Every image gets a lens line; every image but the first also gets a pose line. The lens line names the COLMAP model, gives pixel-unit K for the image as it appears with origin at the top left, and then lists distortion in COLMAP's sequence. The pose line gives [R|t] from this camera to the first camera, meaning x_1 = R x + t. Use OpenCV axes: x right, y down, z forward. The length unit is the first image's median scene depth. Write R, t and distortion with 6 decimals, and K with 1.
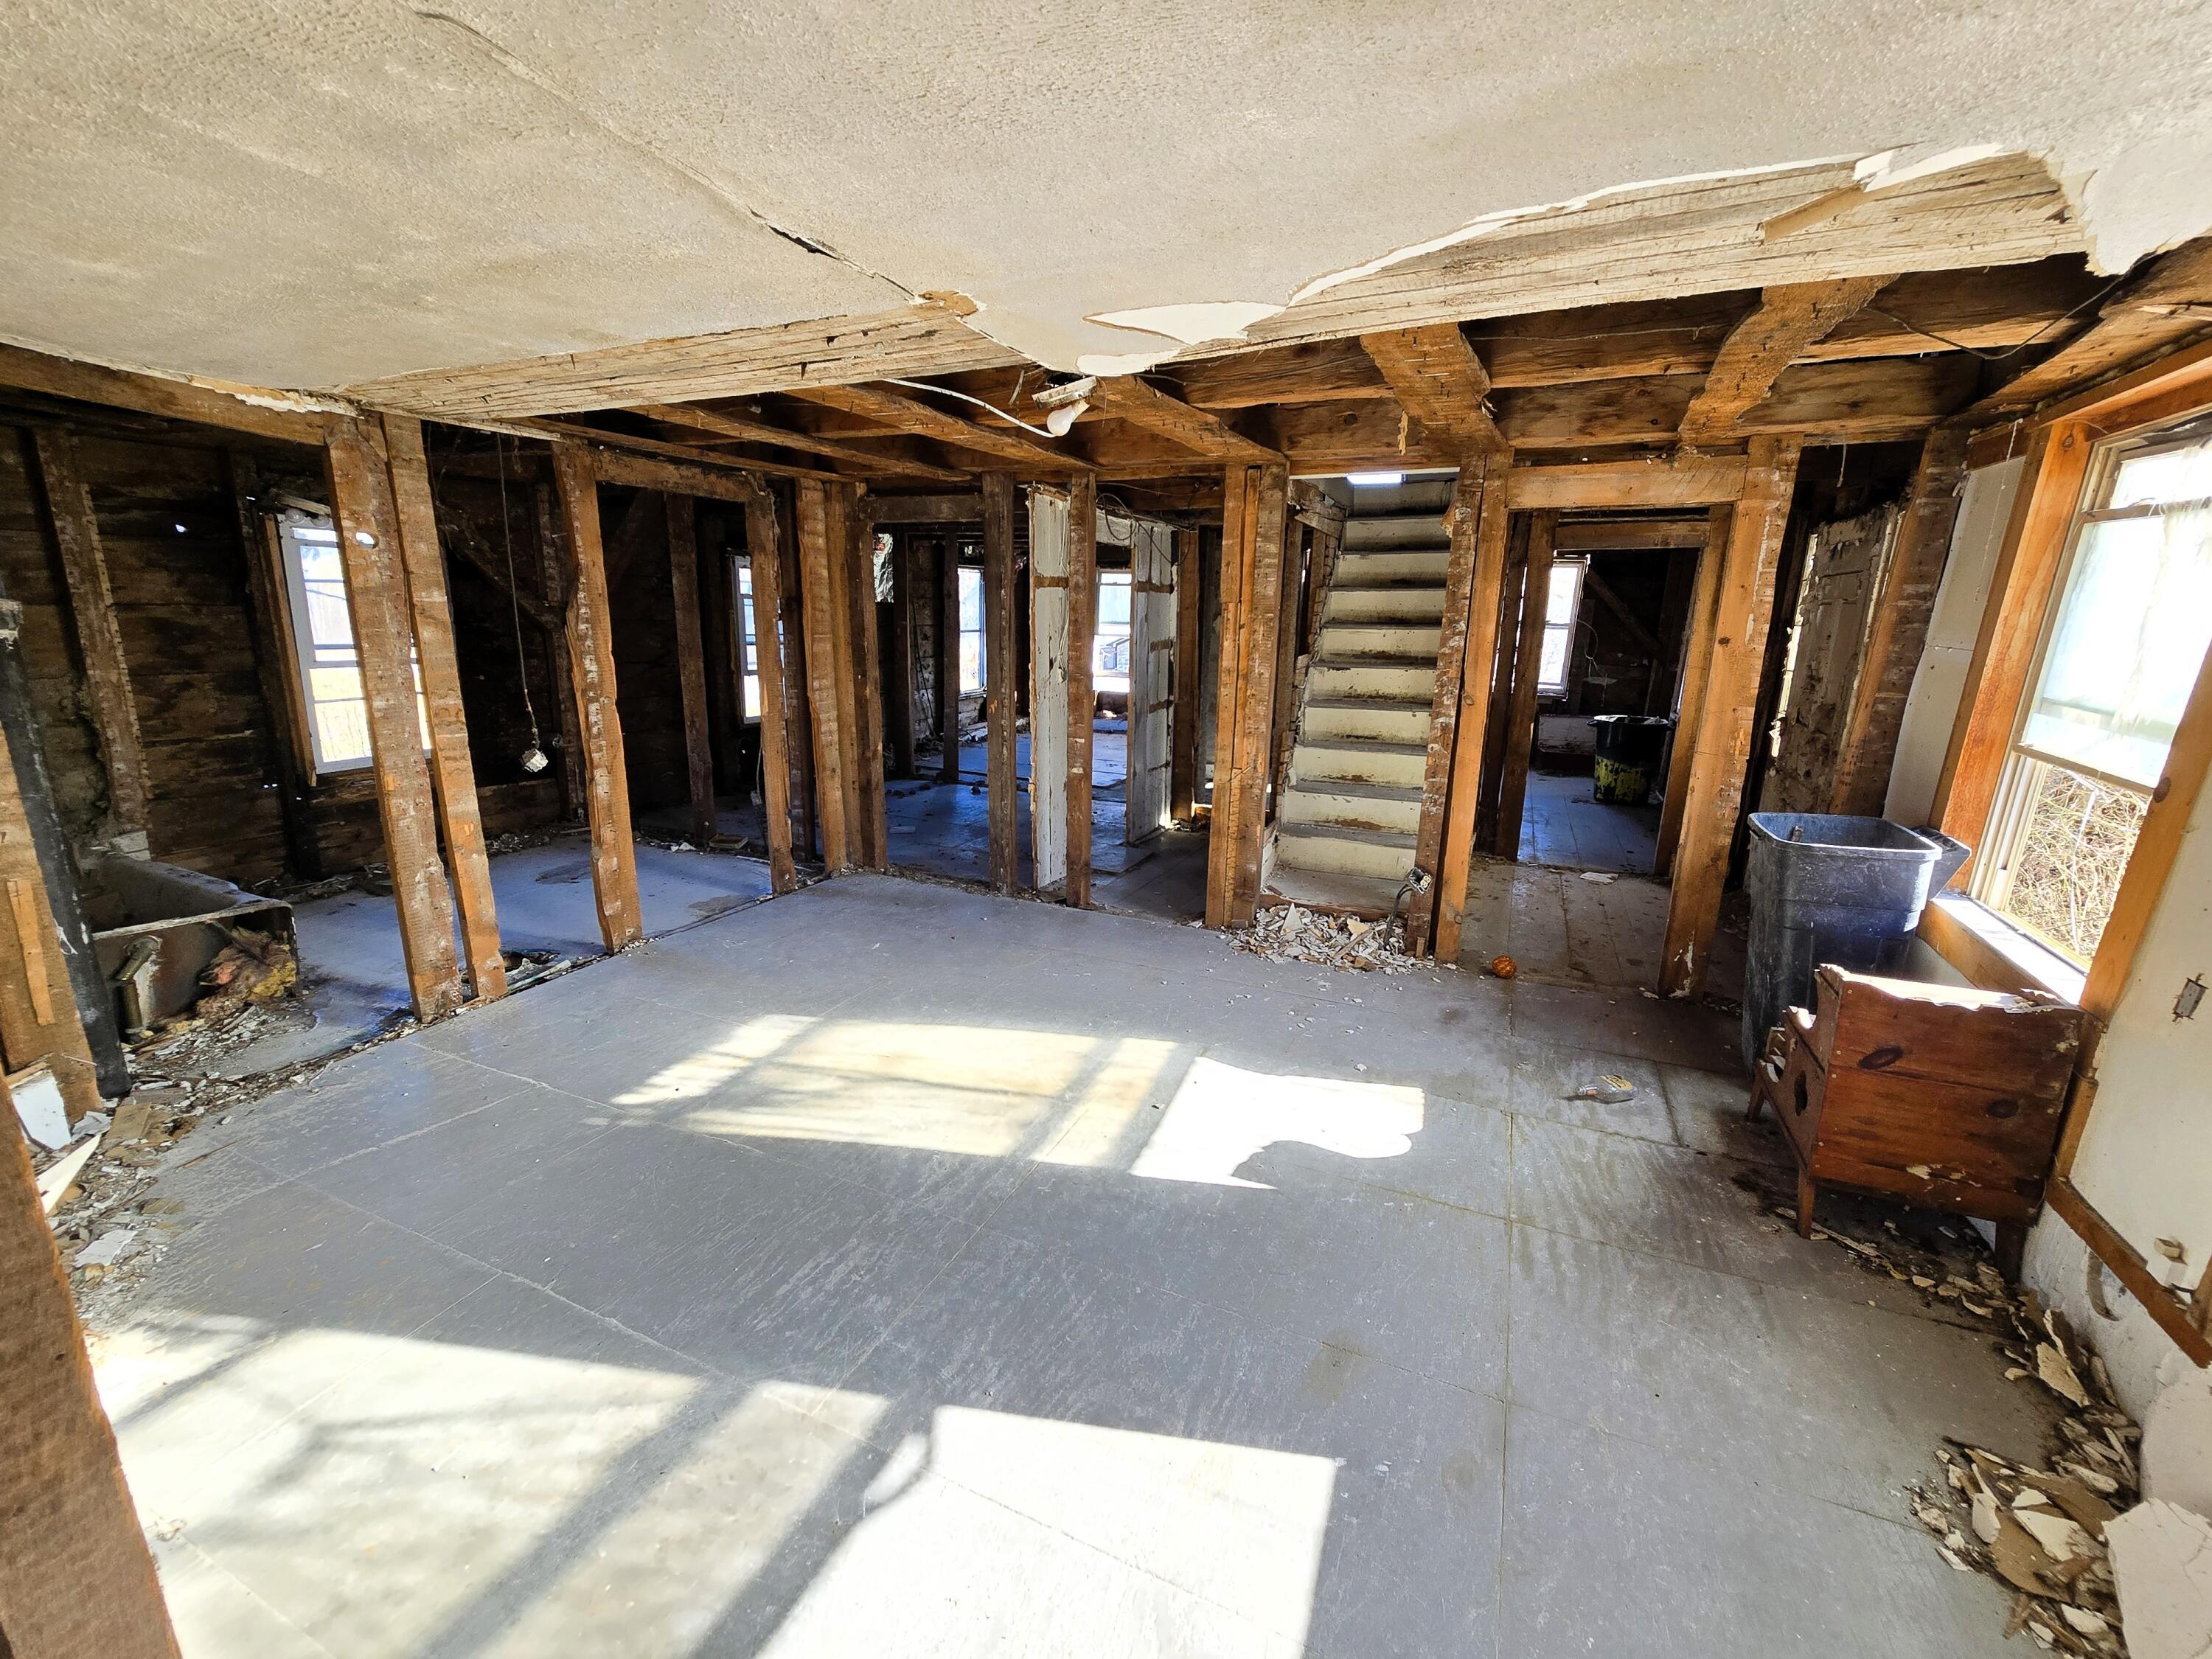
lens RADIAL K [[907.0, 0, 1119.7], [0, 907.0, 820.3], [0, 0, 1]] dist [-0.003054, -0.000071]
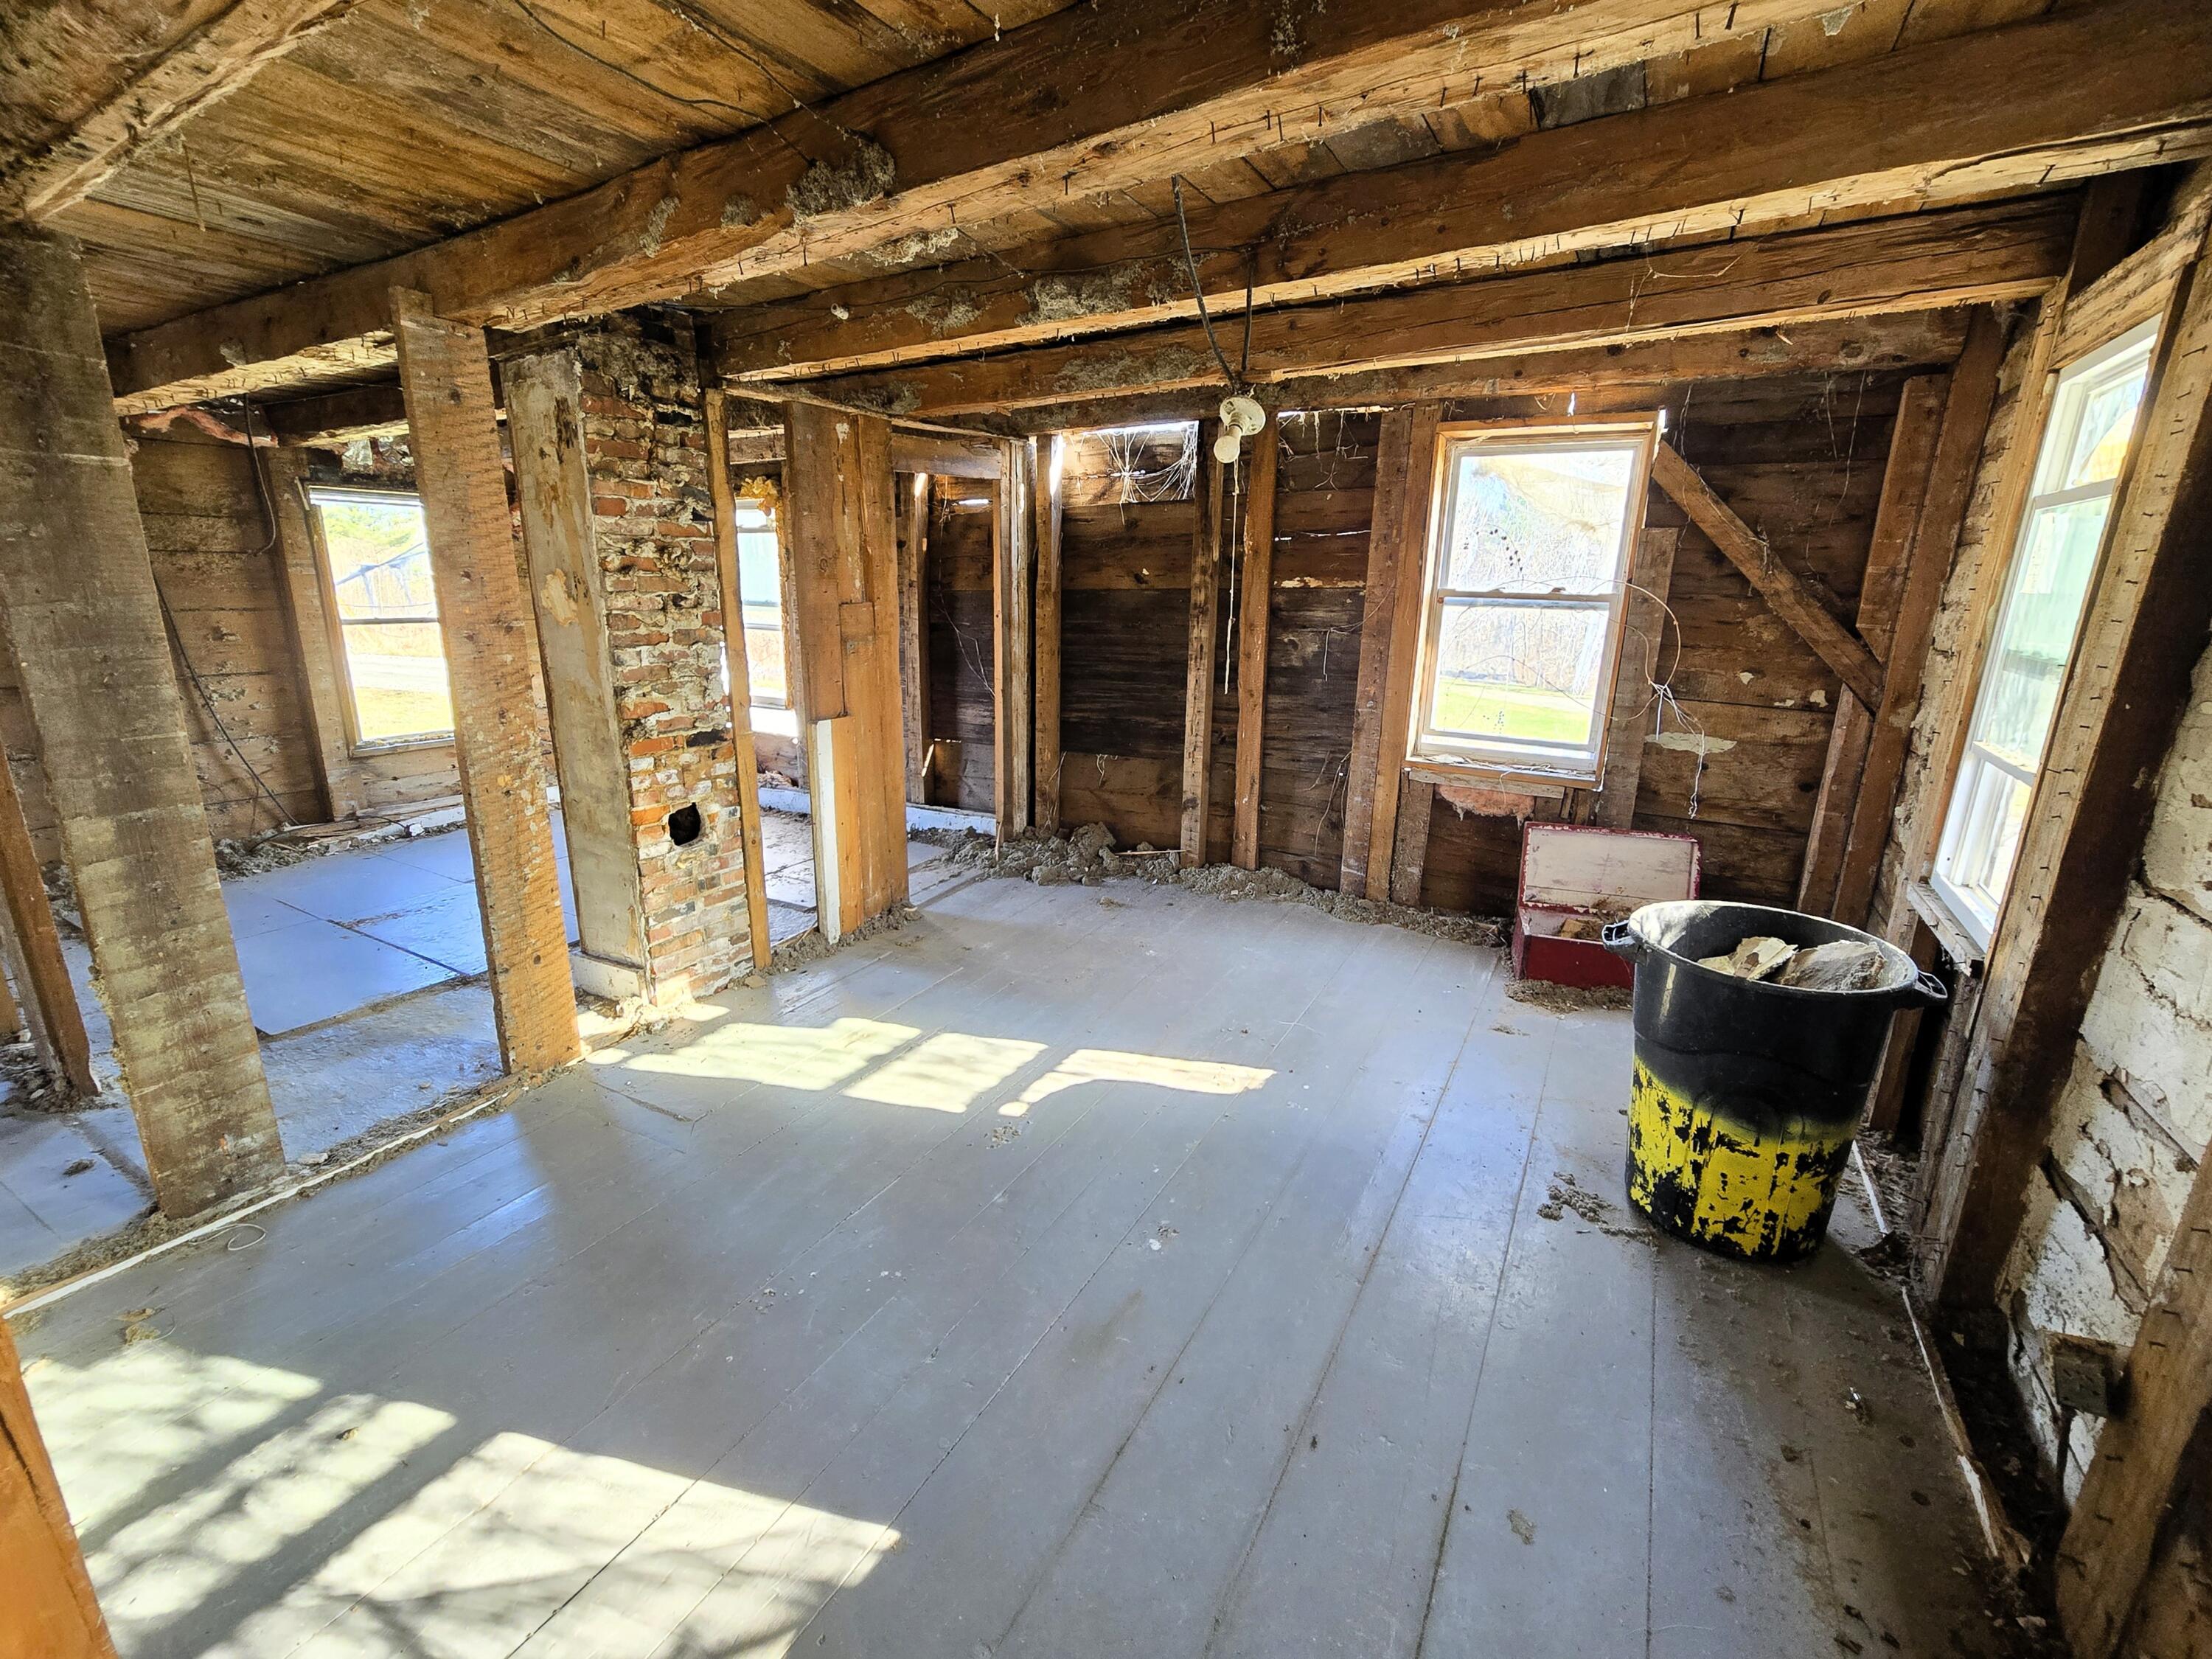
lens RADIAL K [[929.2, 0, 1116.4], [0, 929.2, 821.0], [0, 0, 1]] dist [-0.005615, -0.000132]
pose [[0.993931, 0.017147, -0.108664, 0.340079], [-0.015981, 0.999805, 0.011597, -0.124483], [0.108842, -0.009790, 0.994011, 0.597097]]
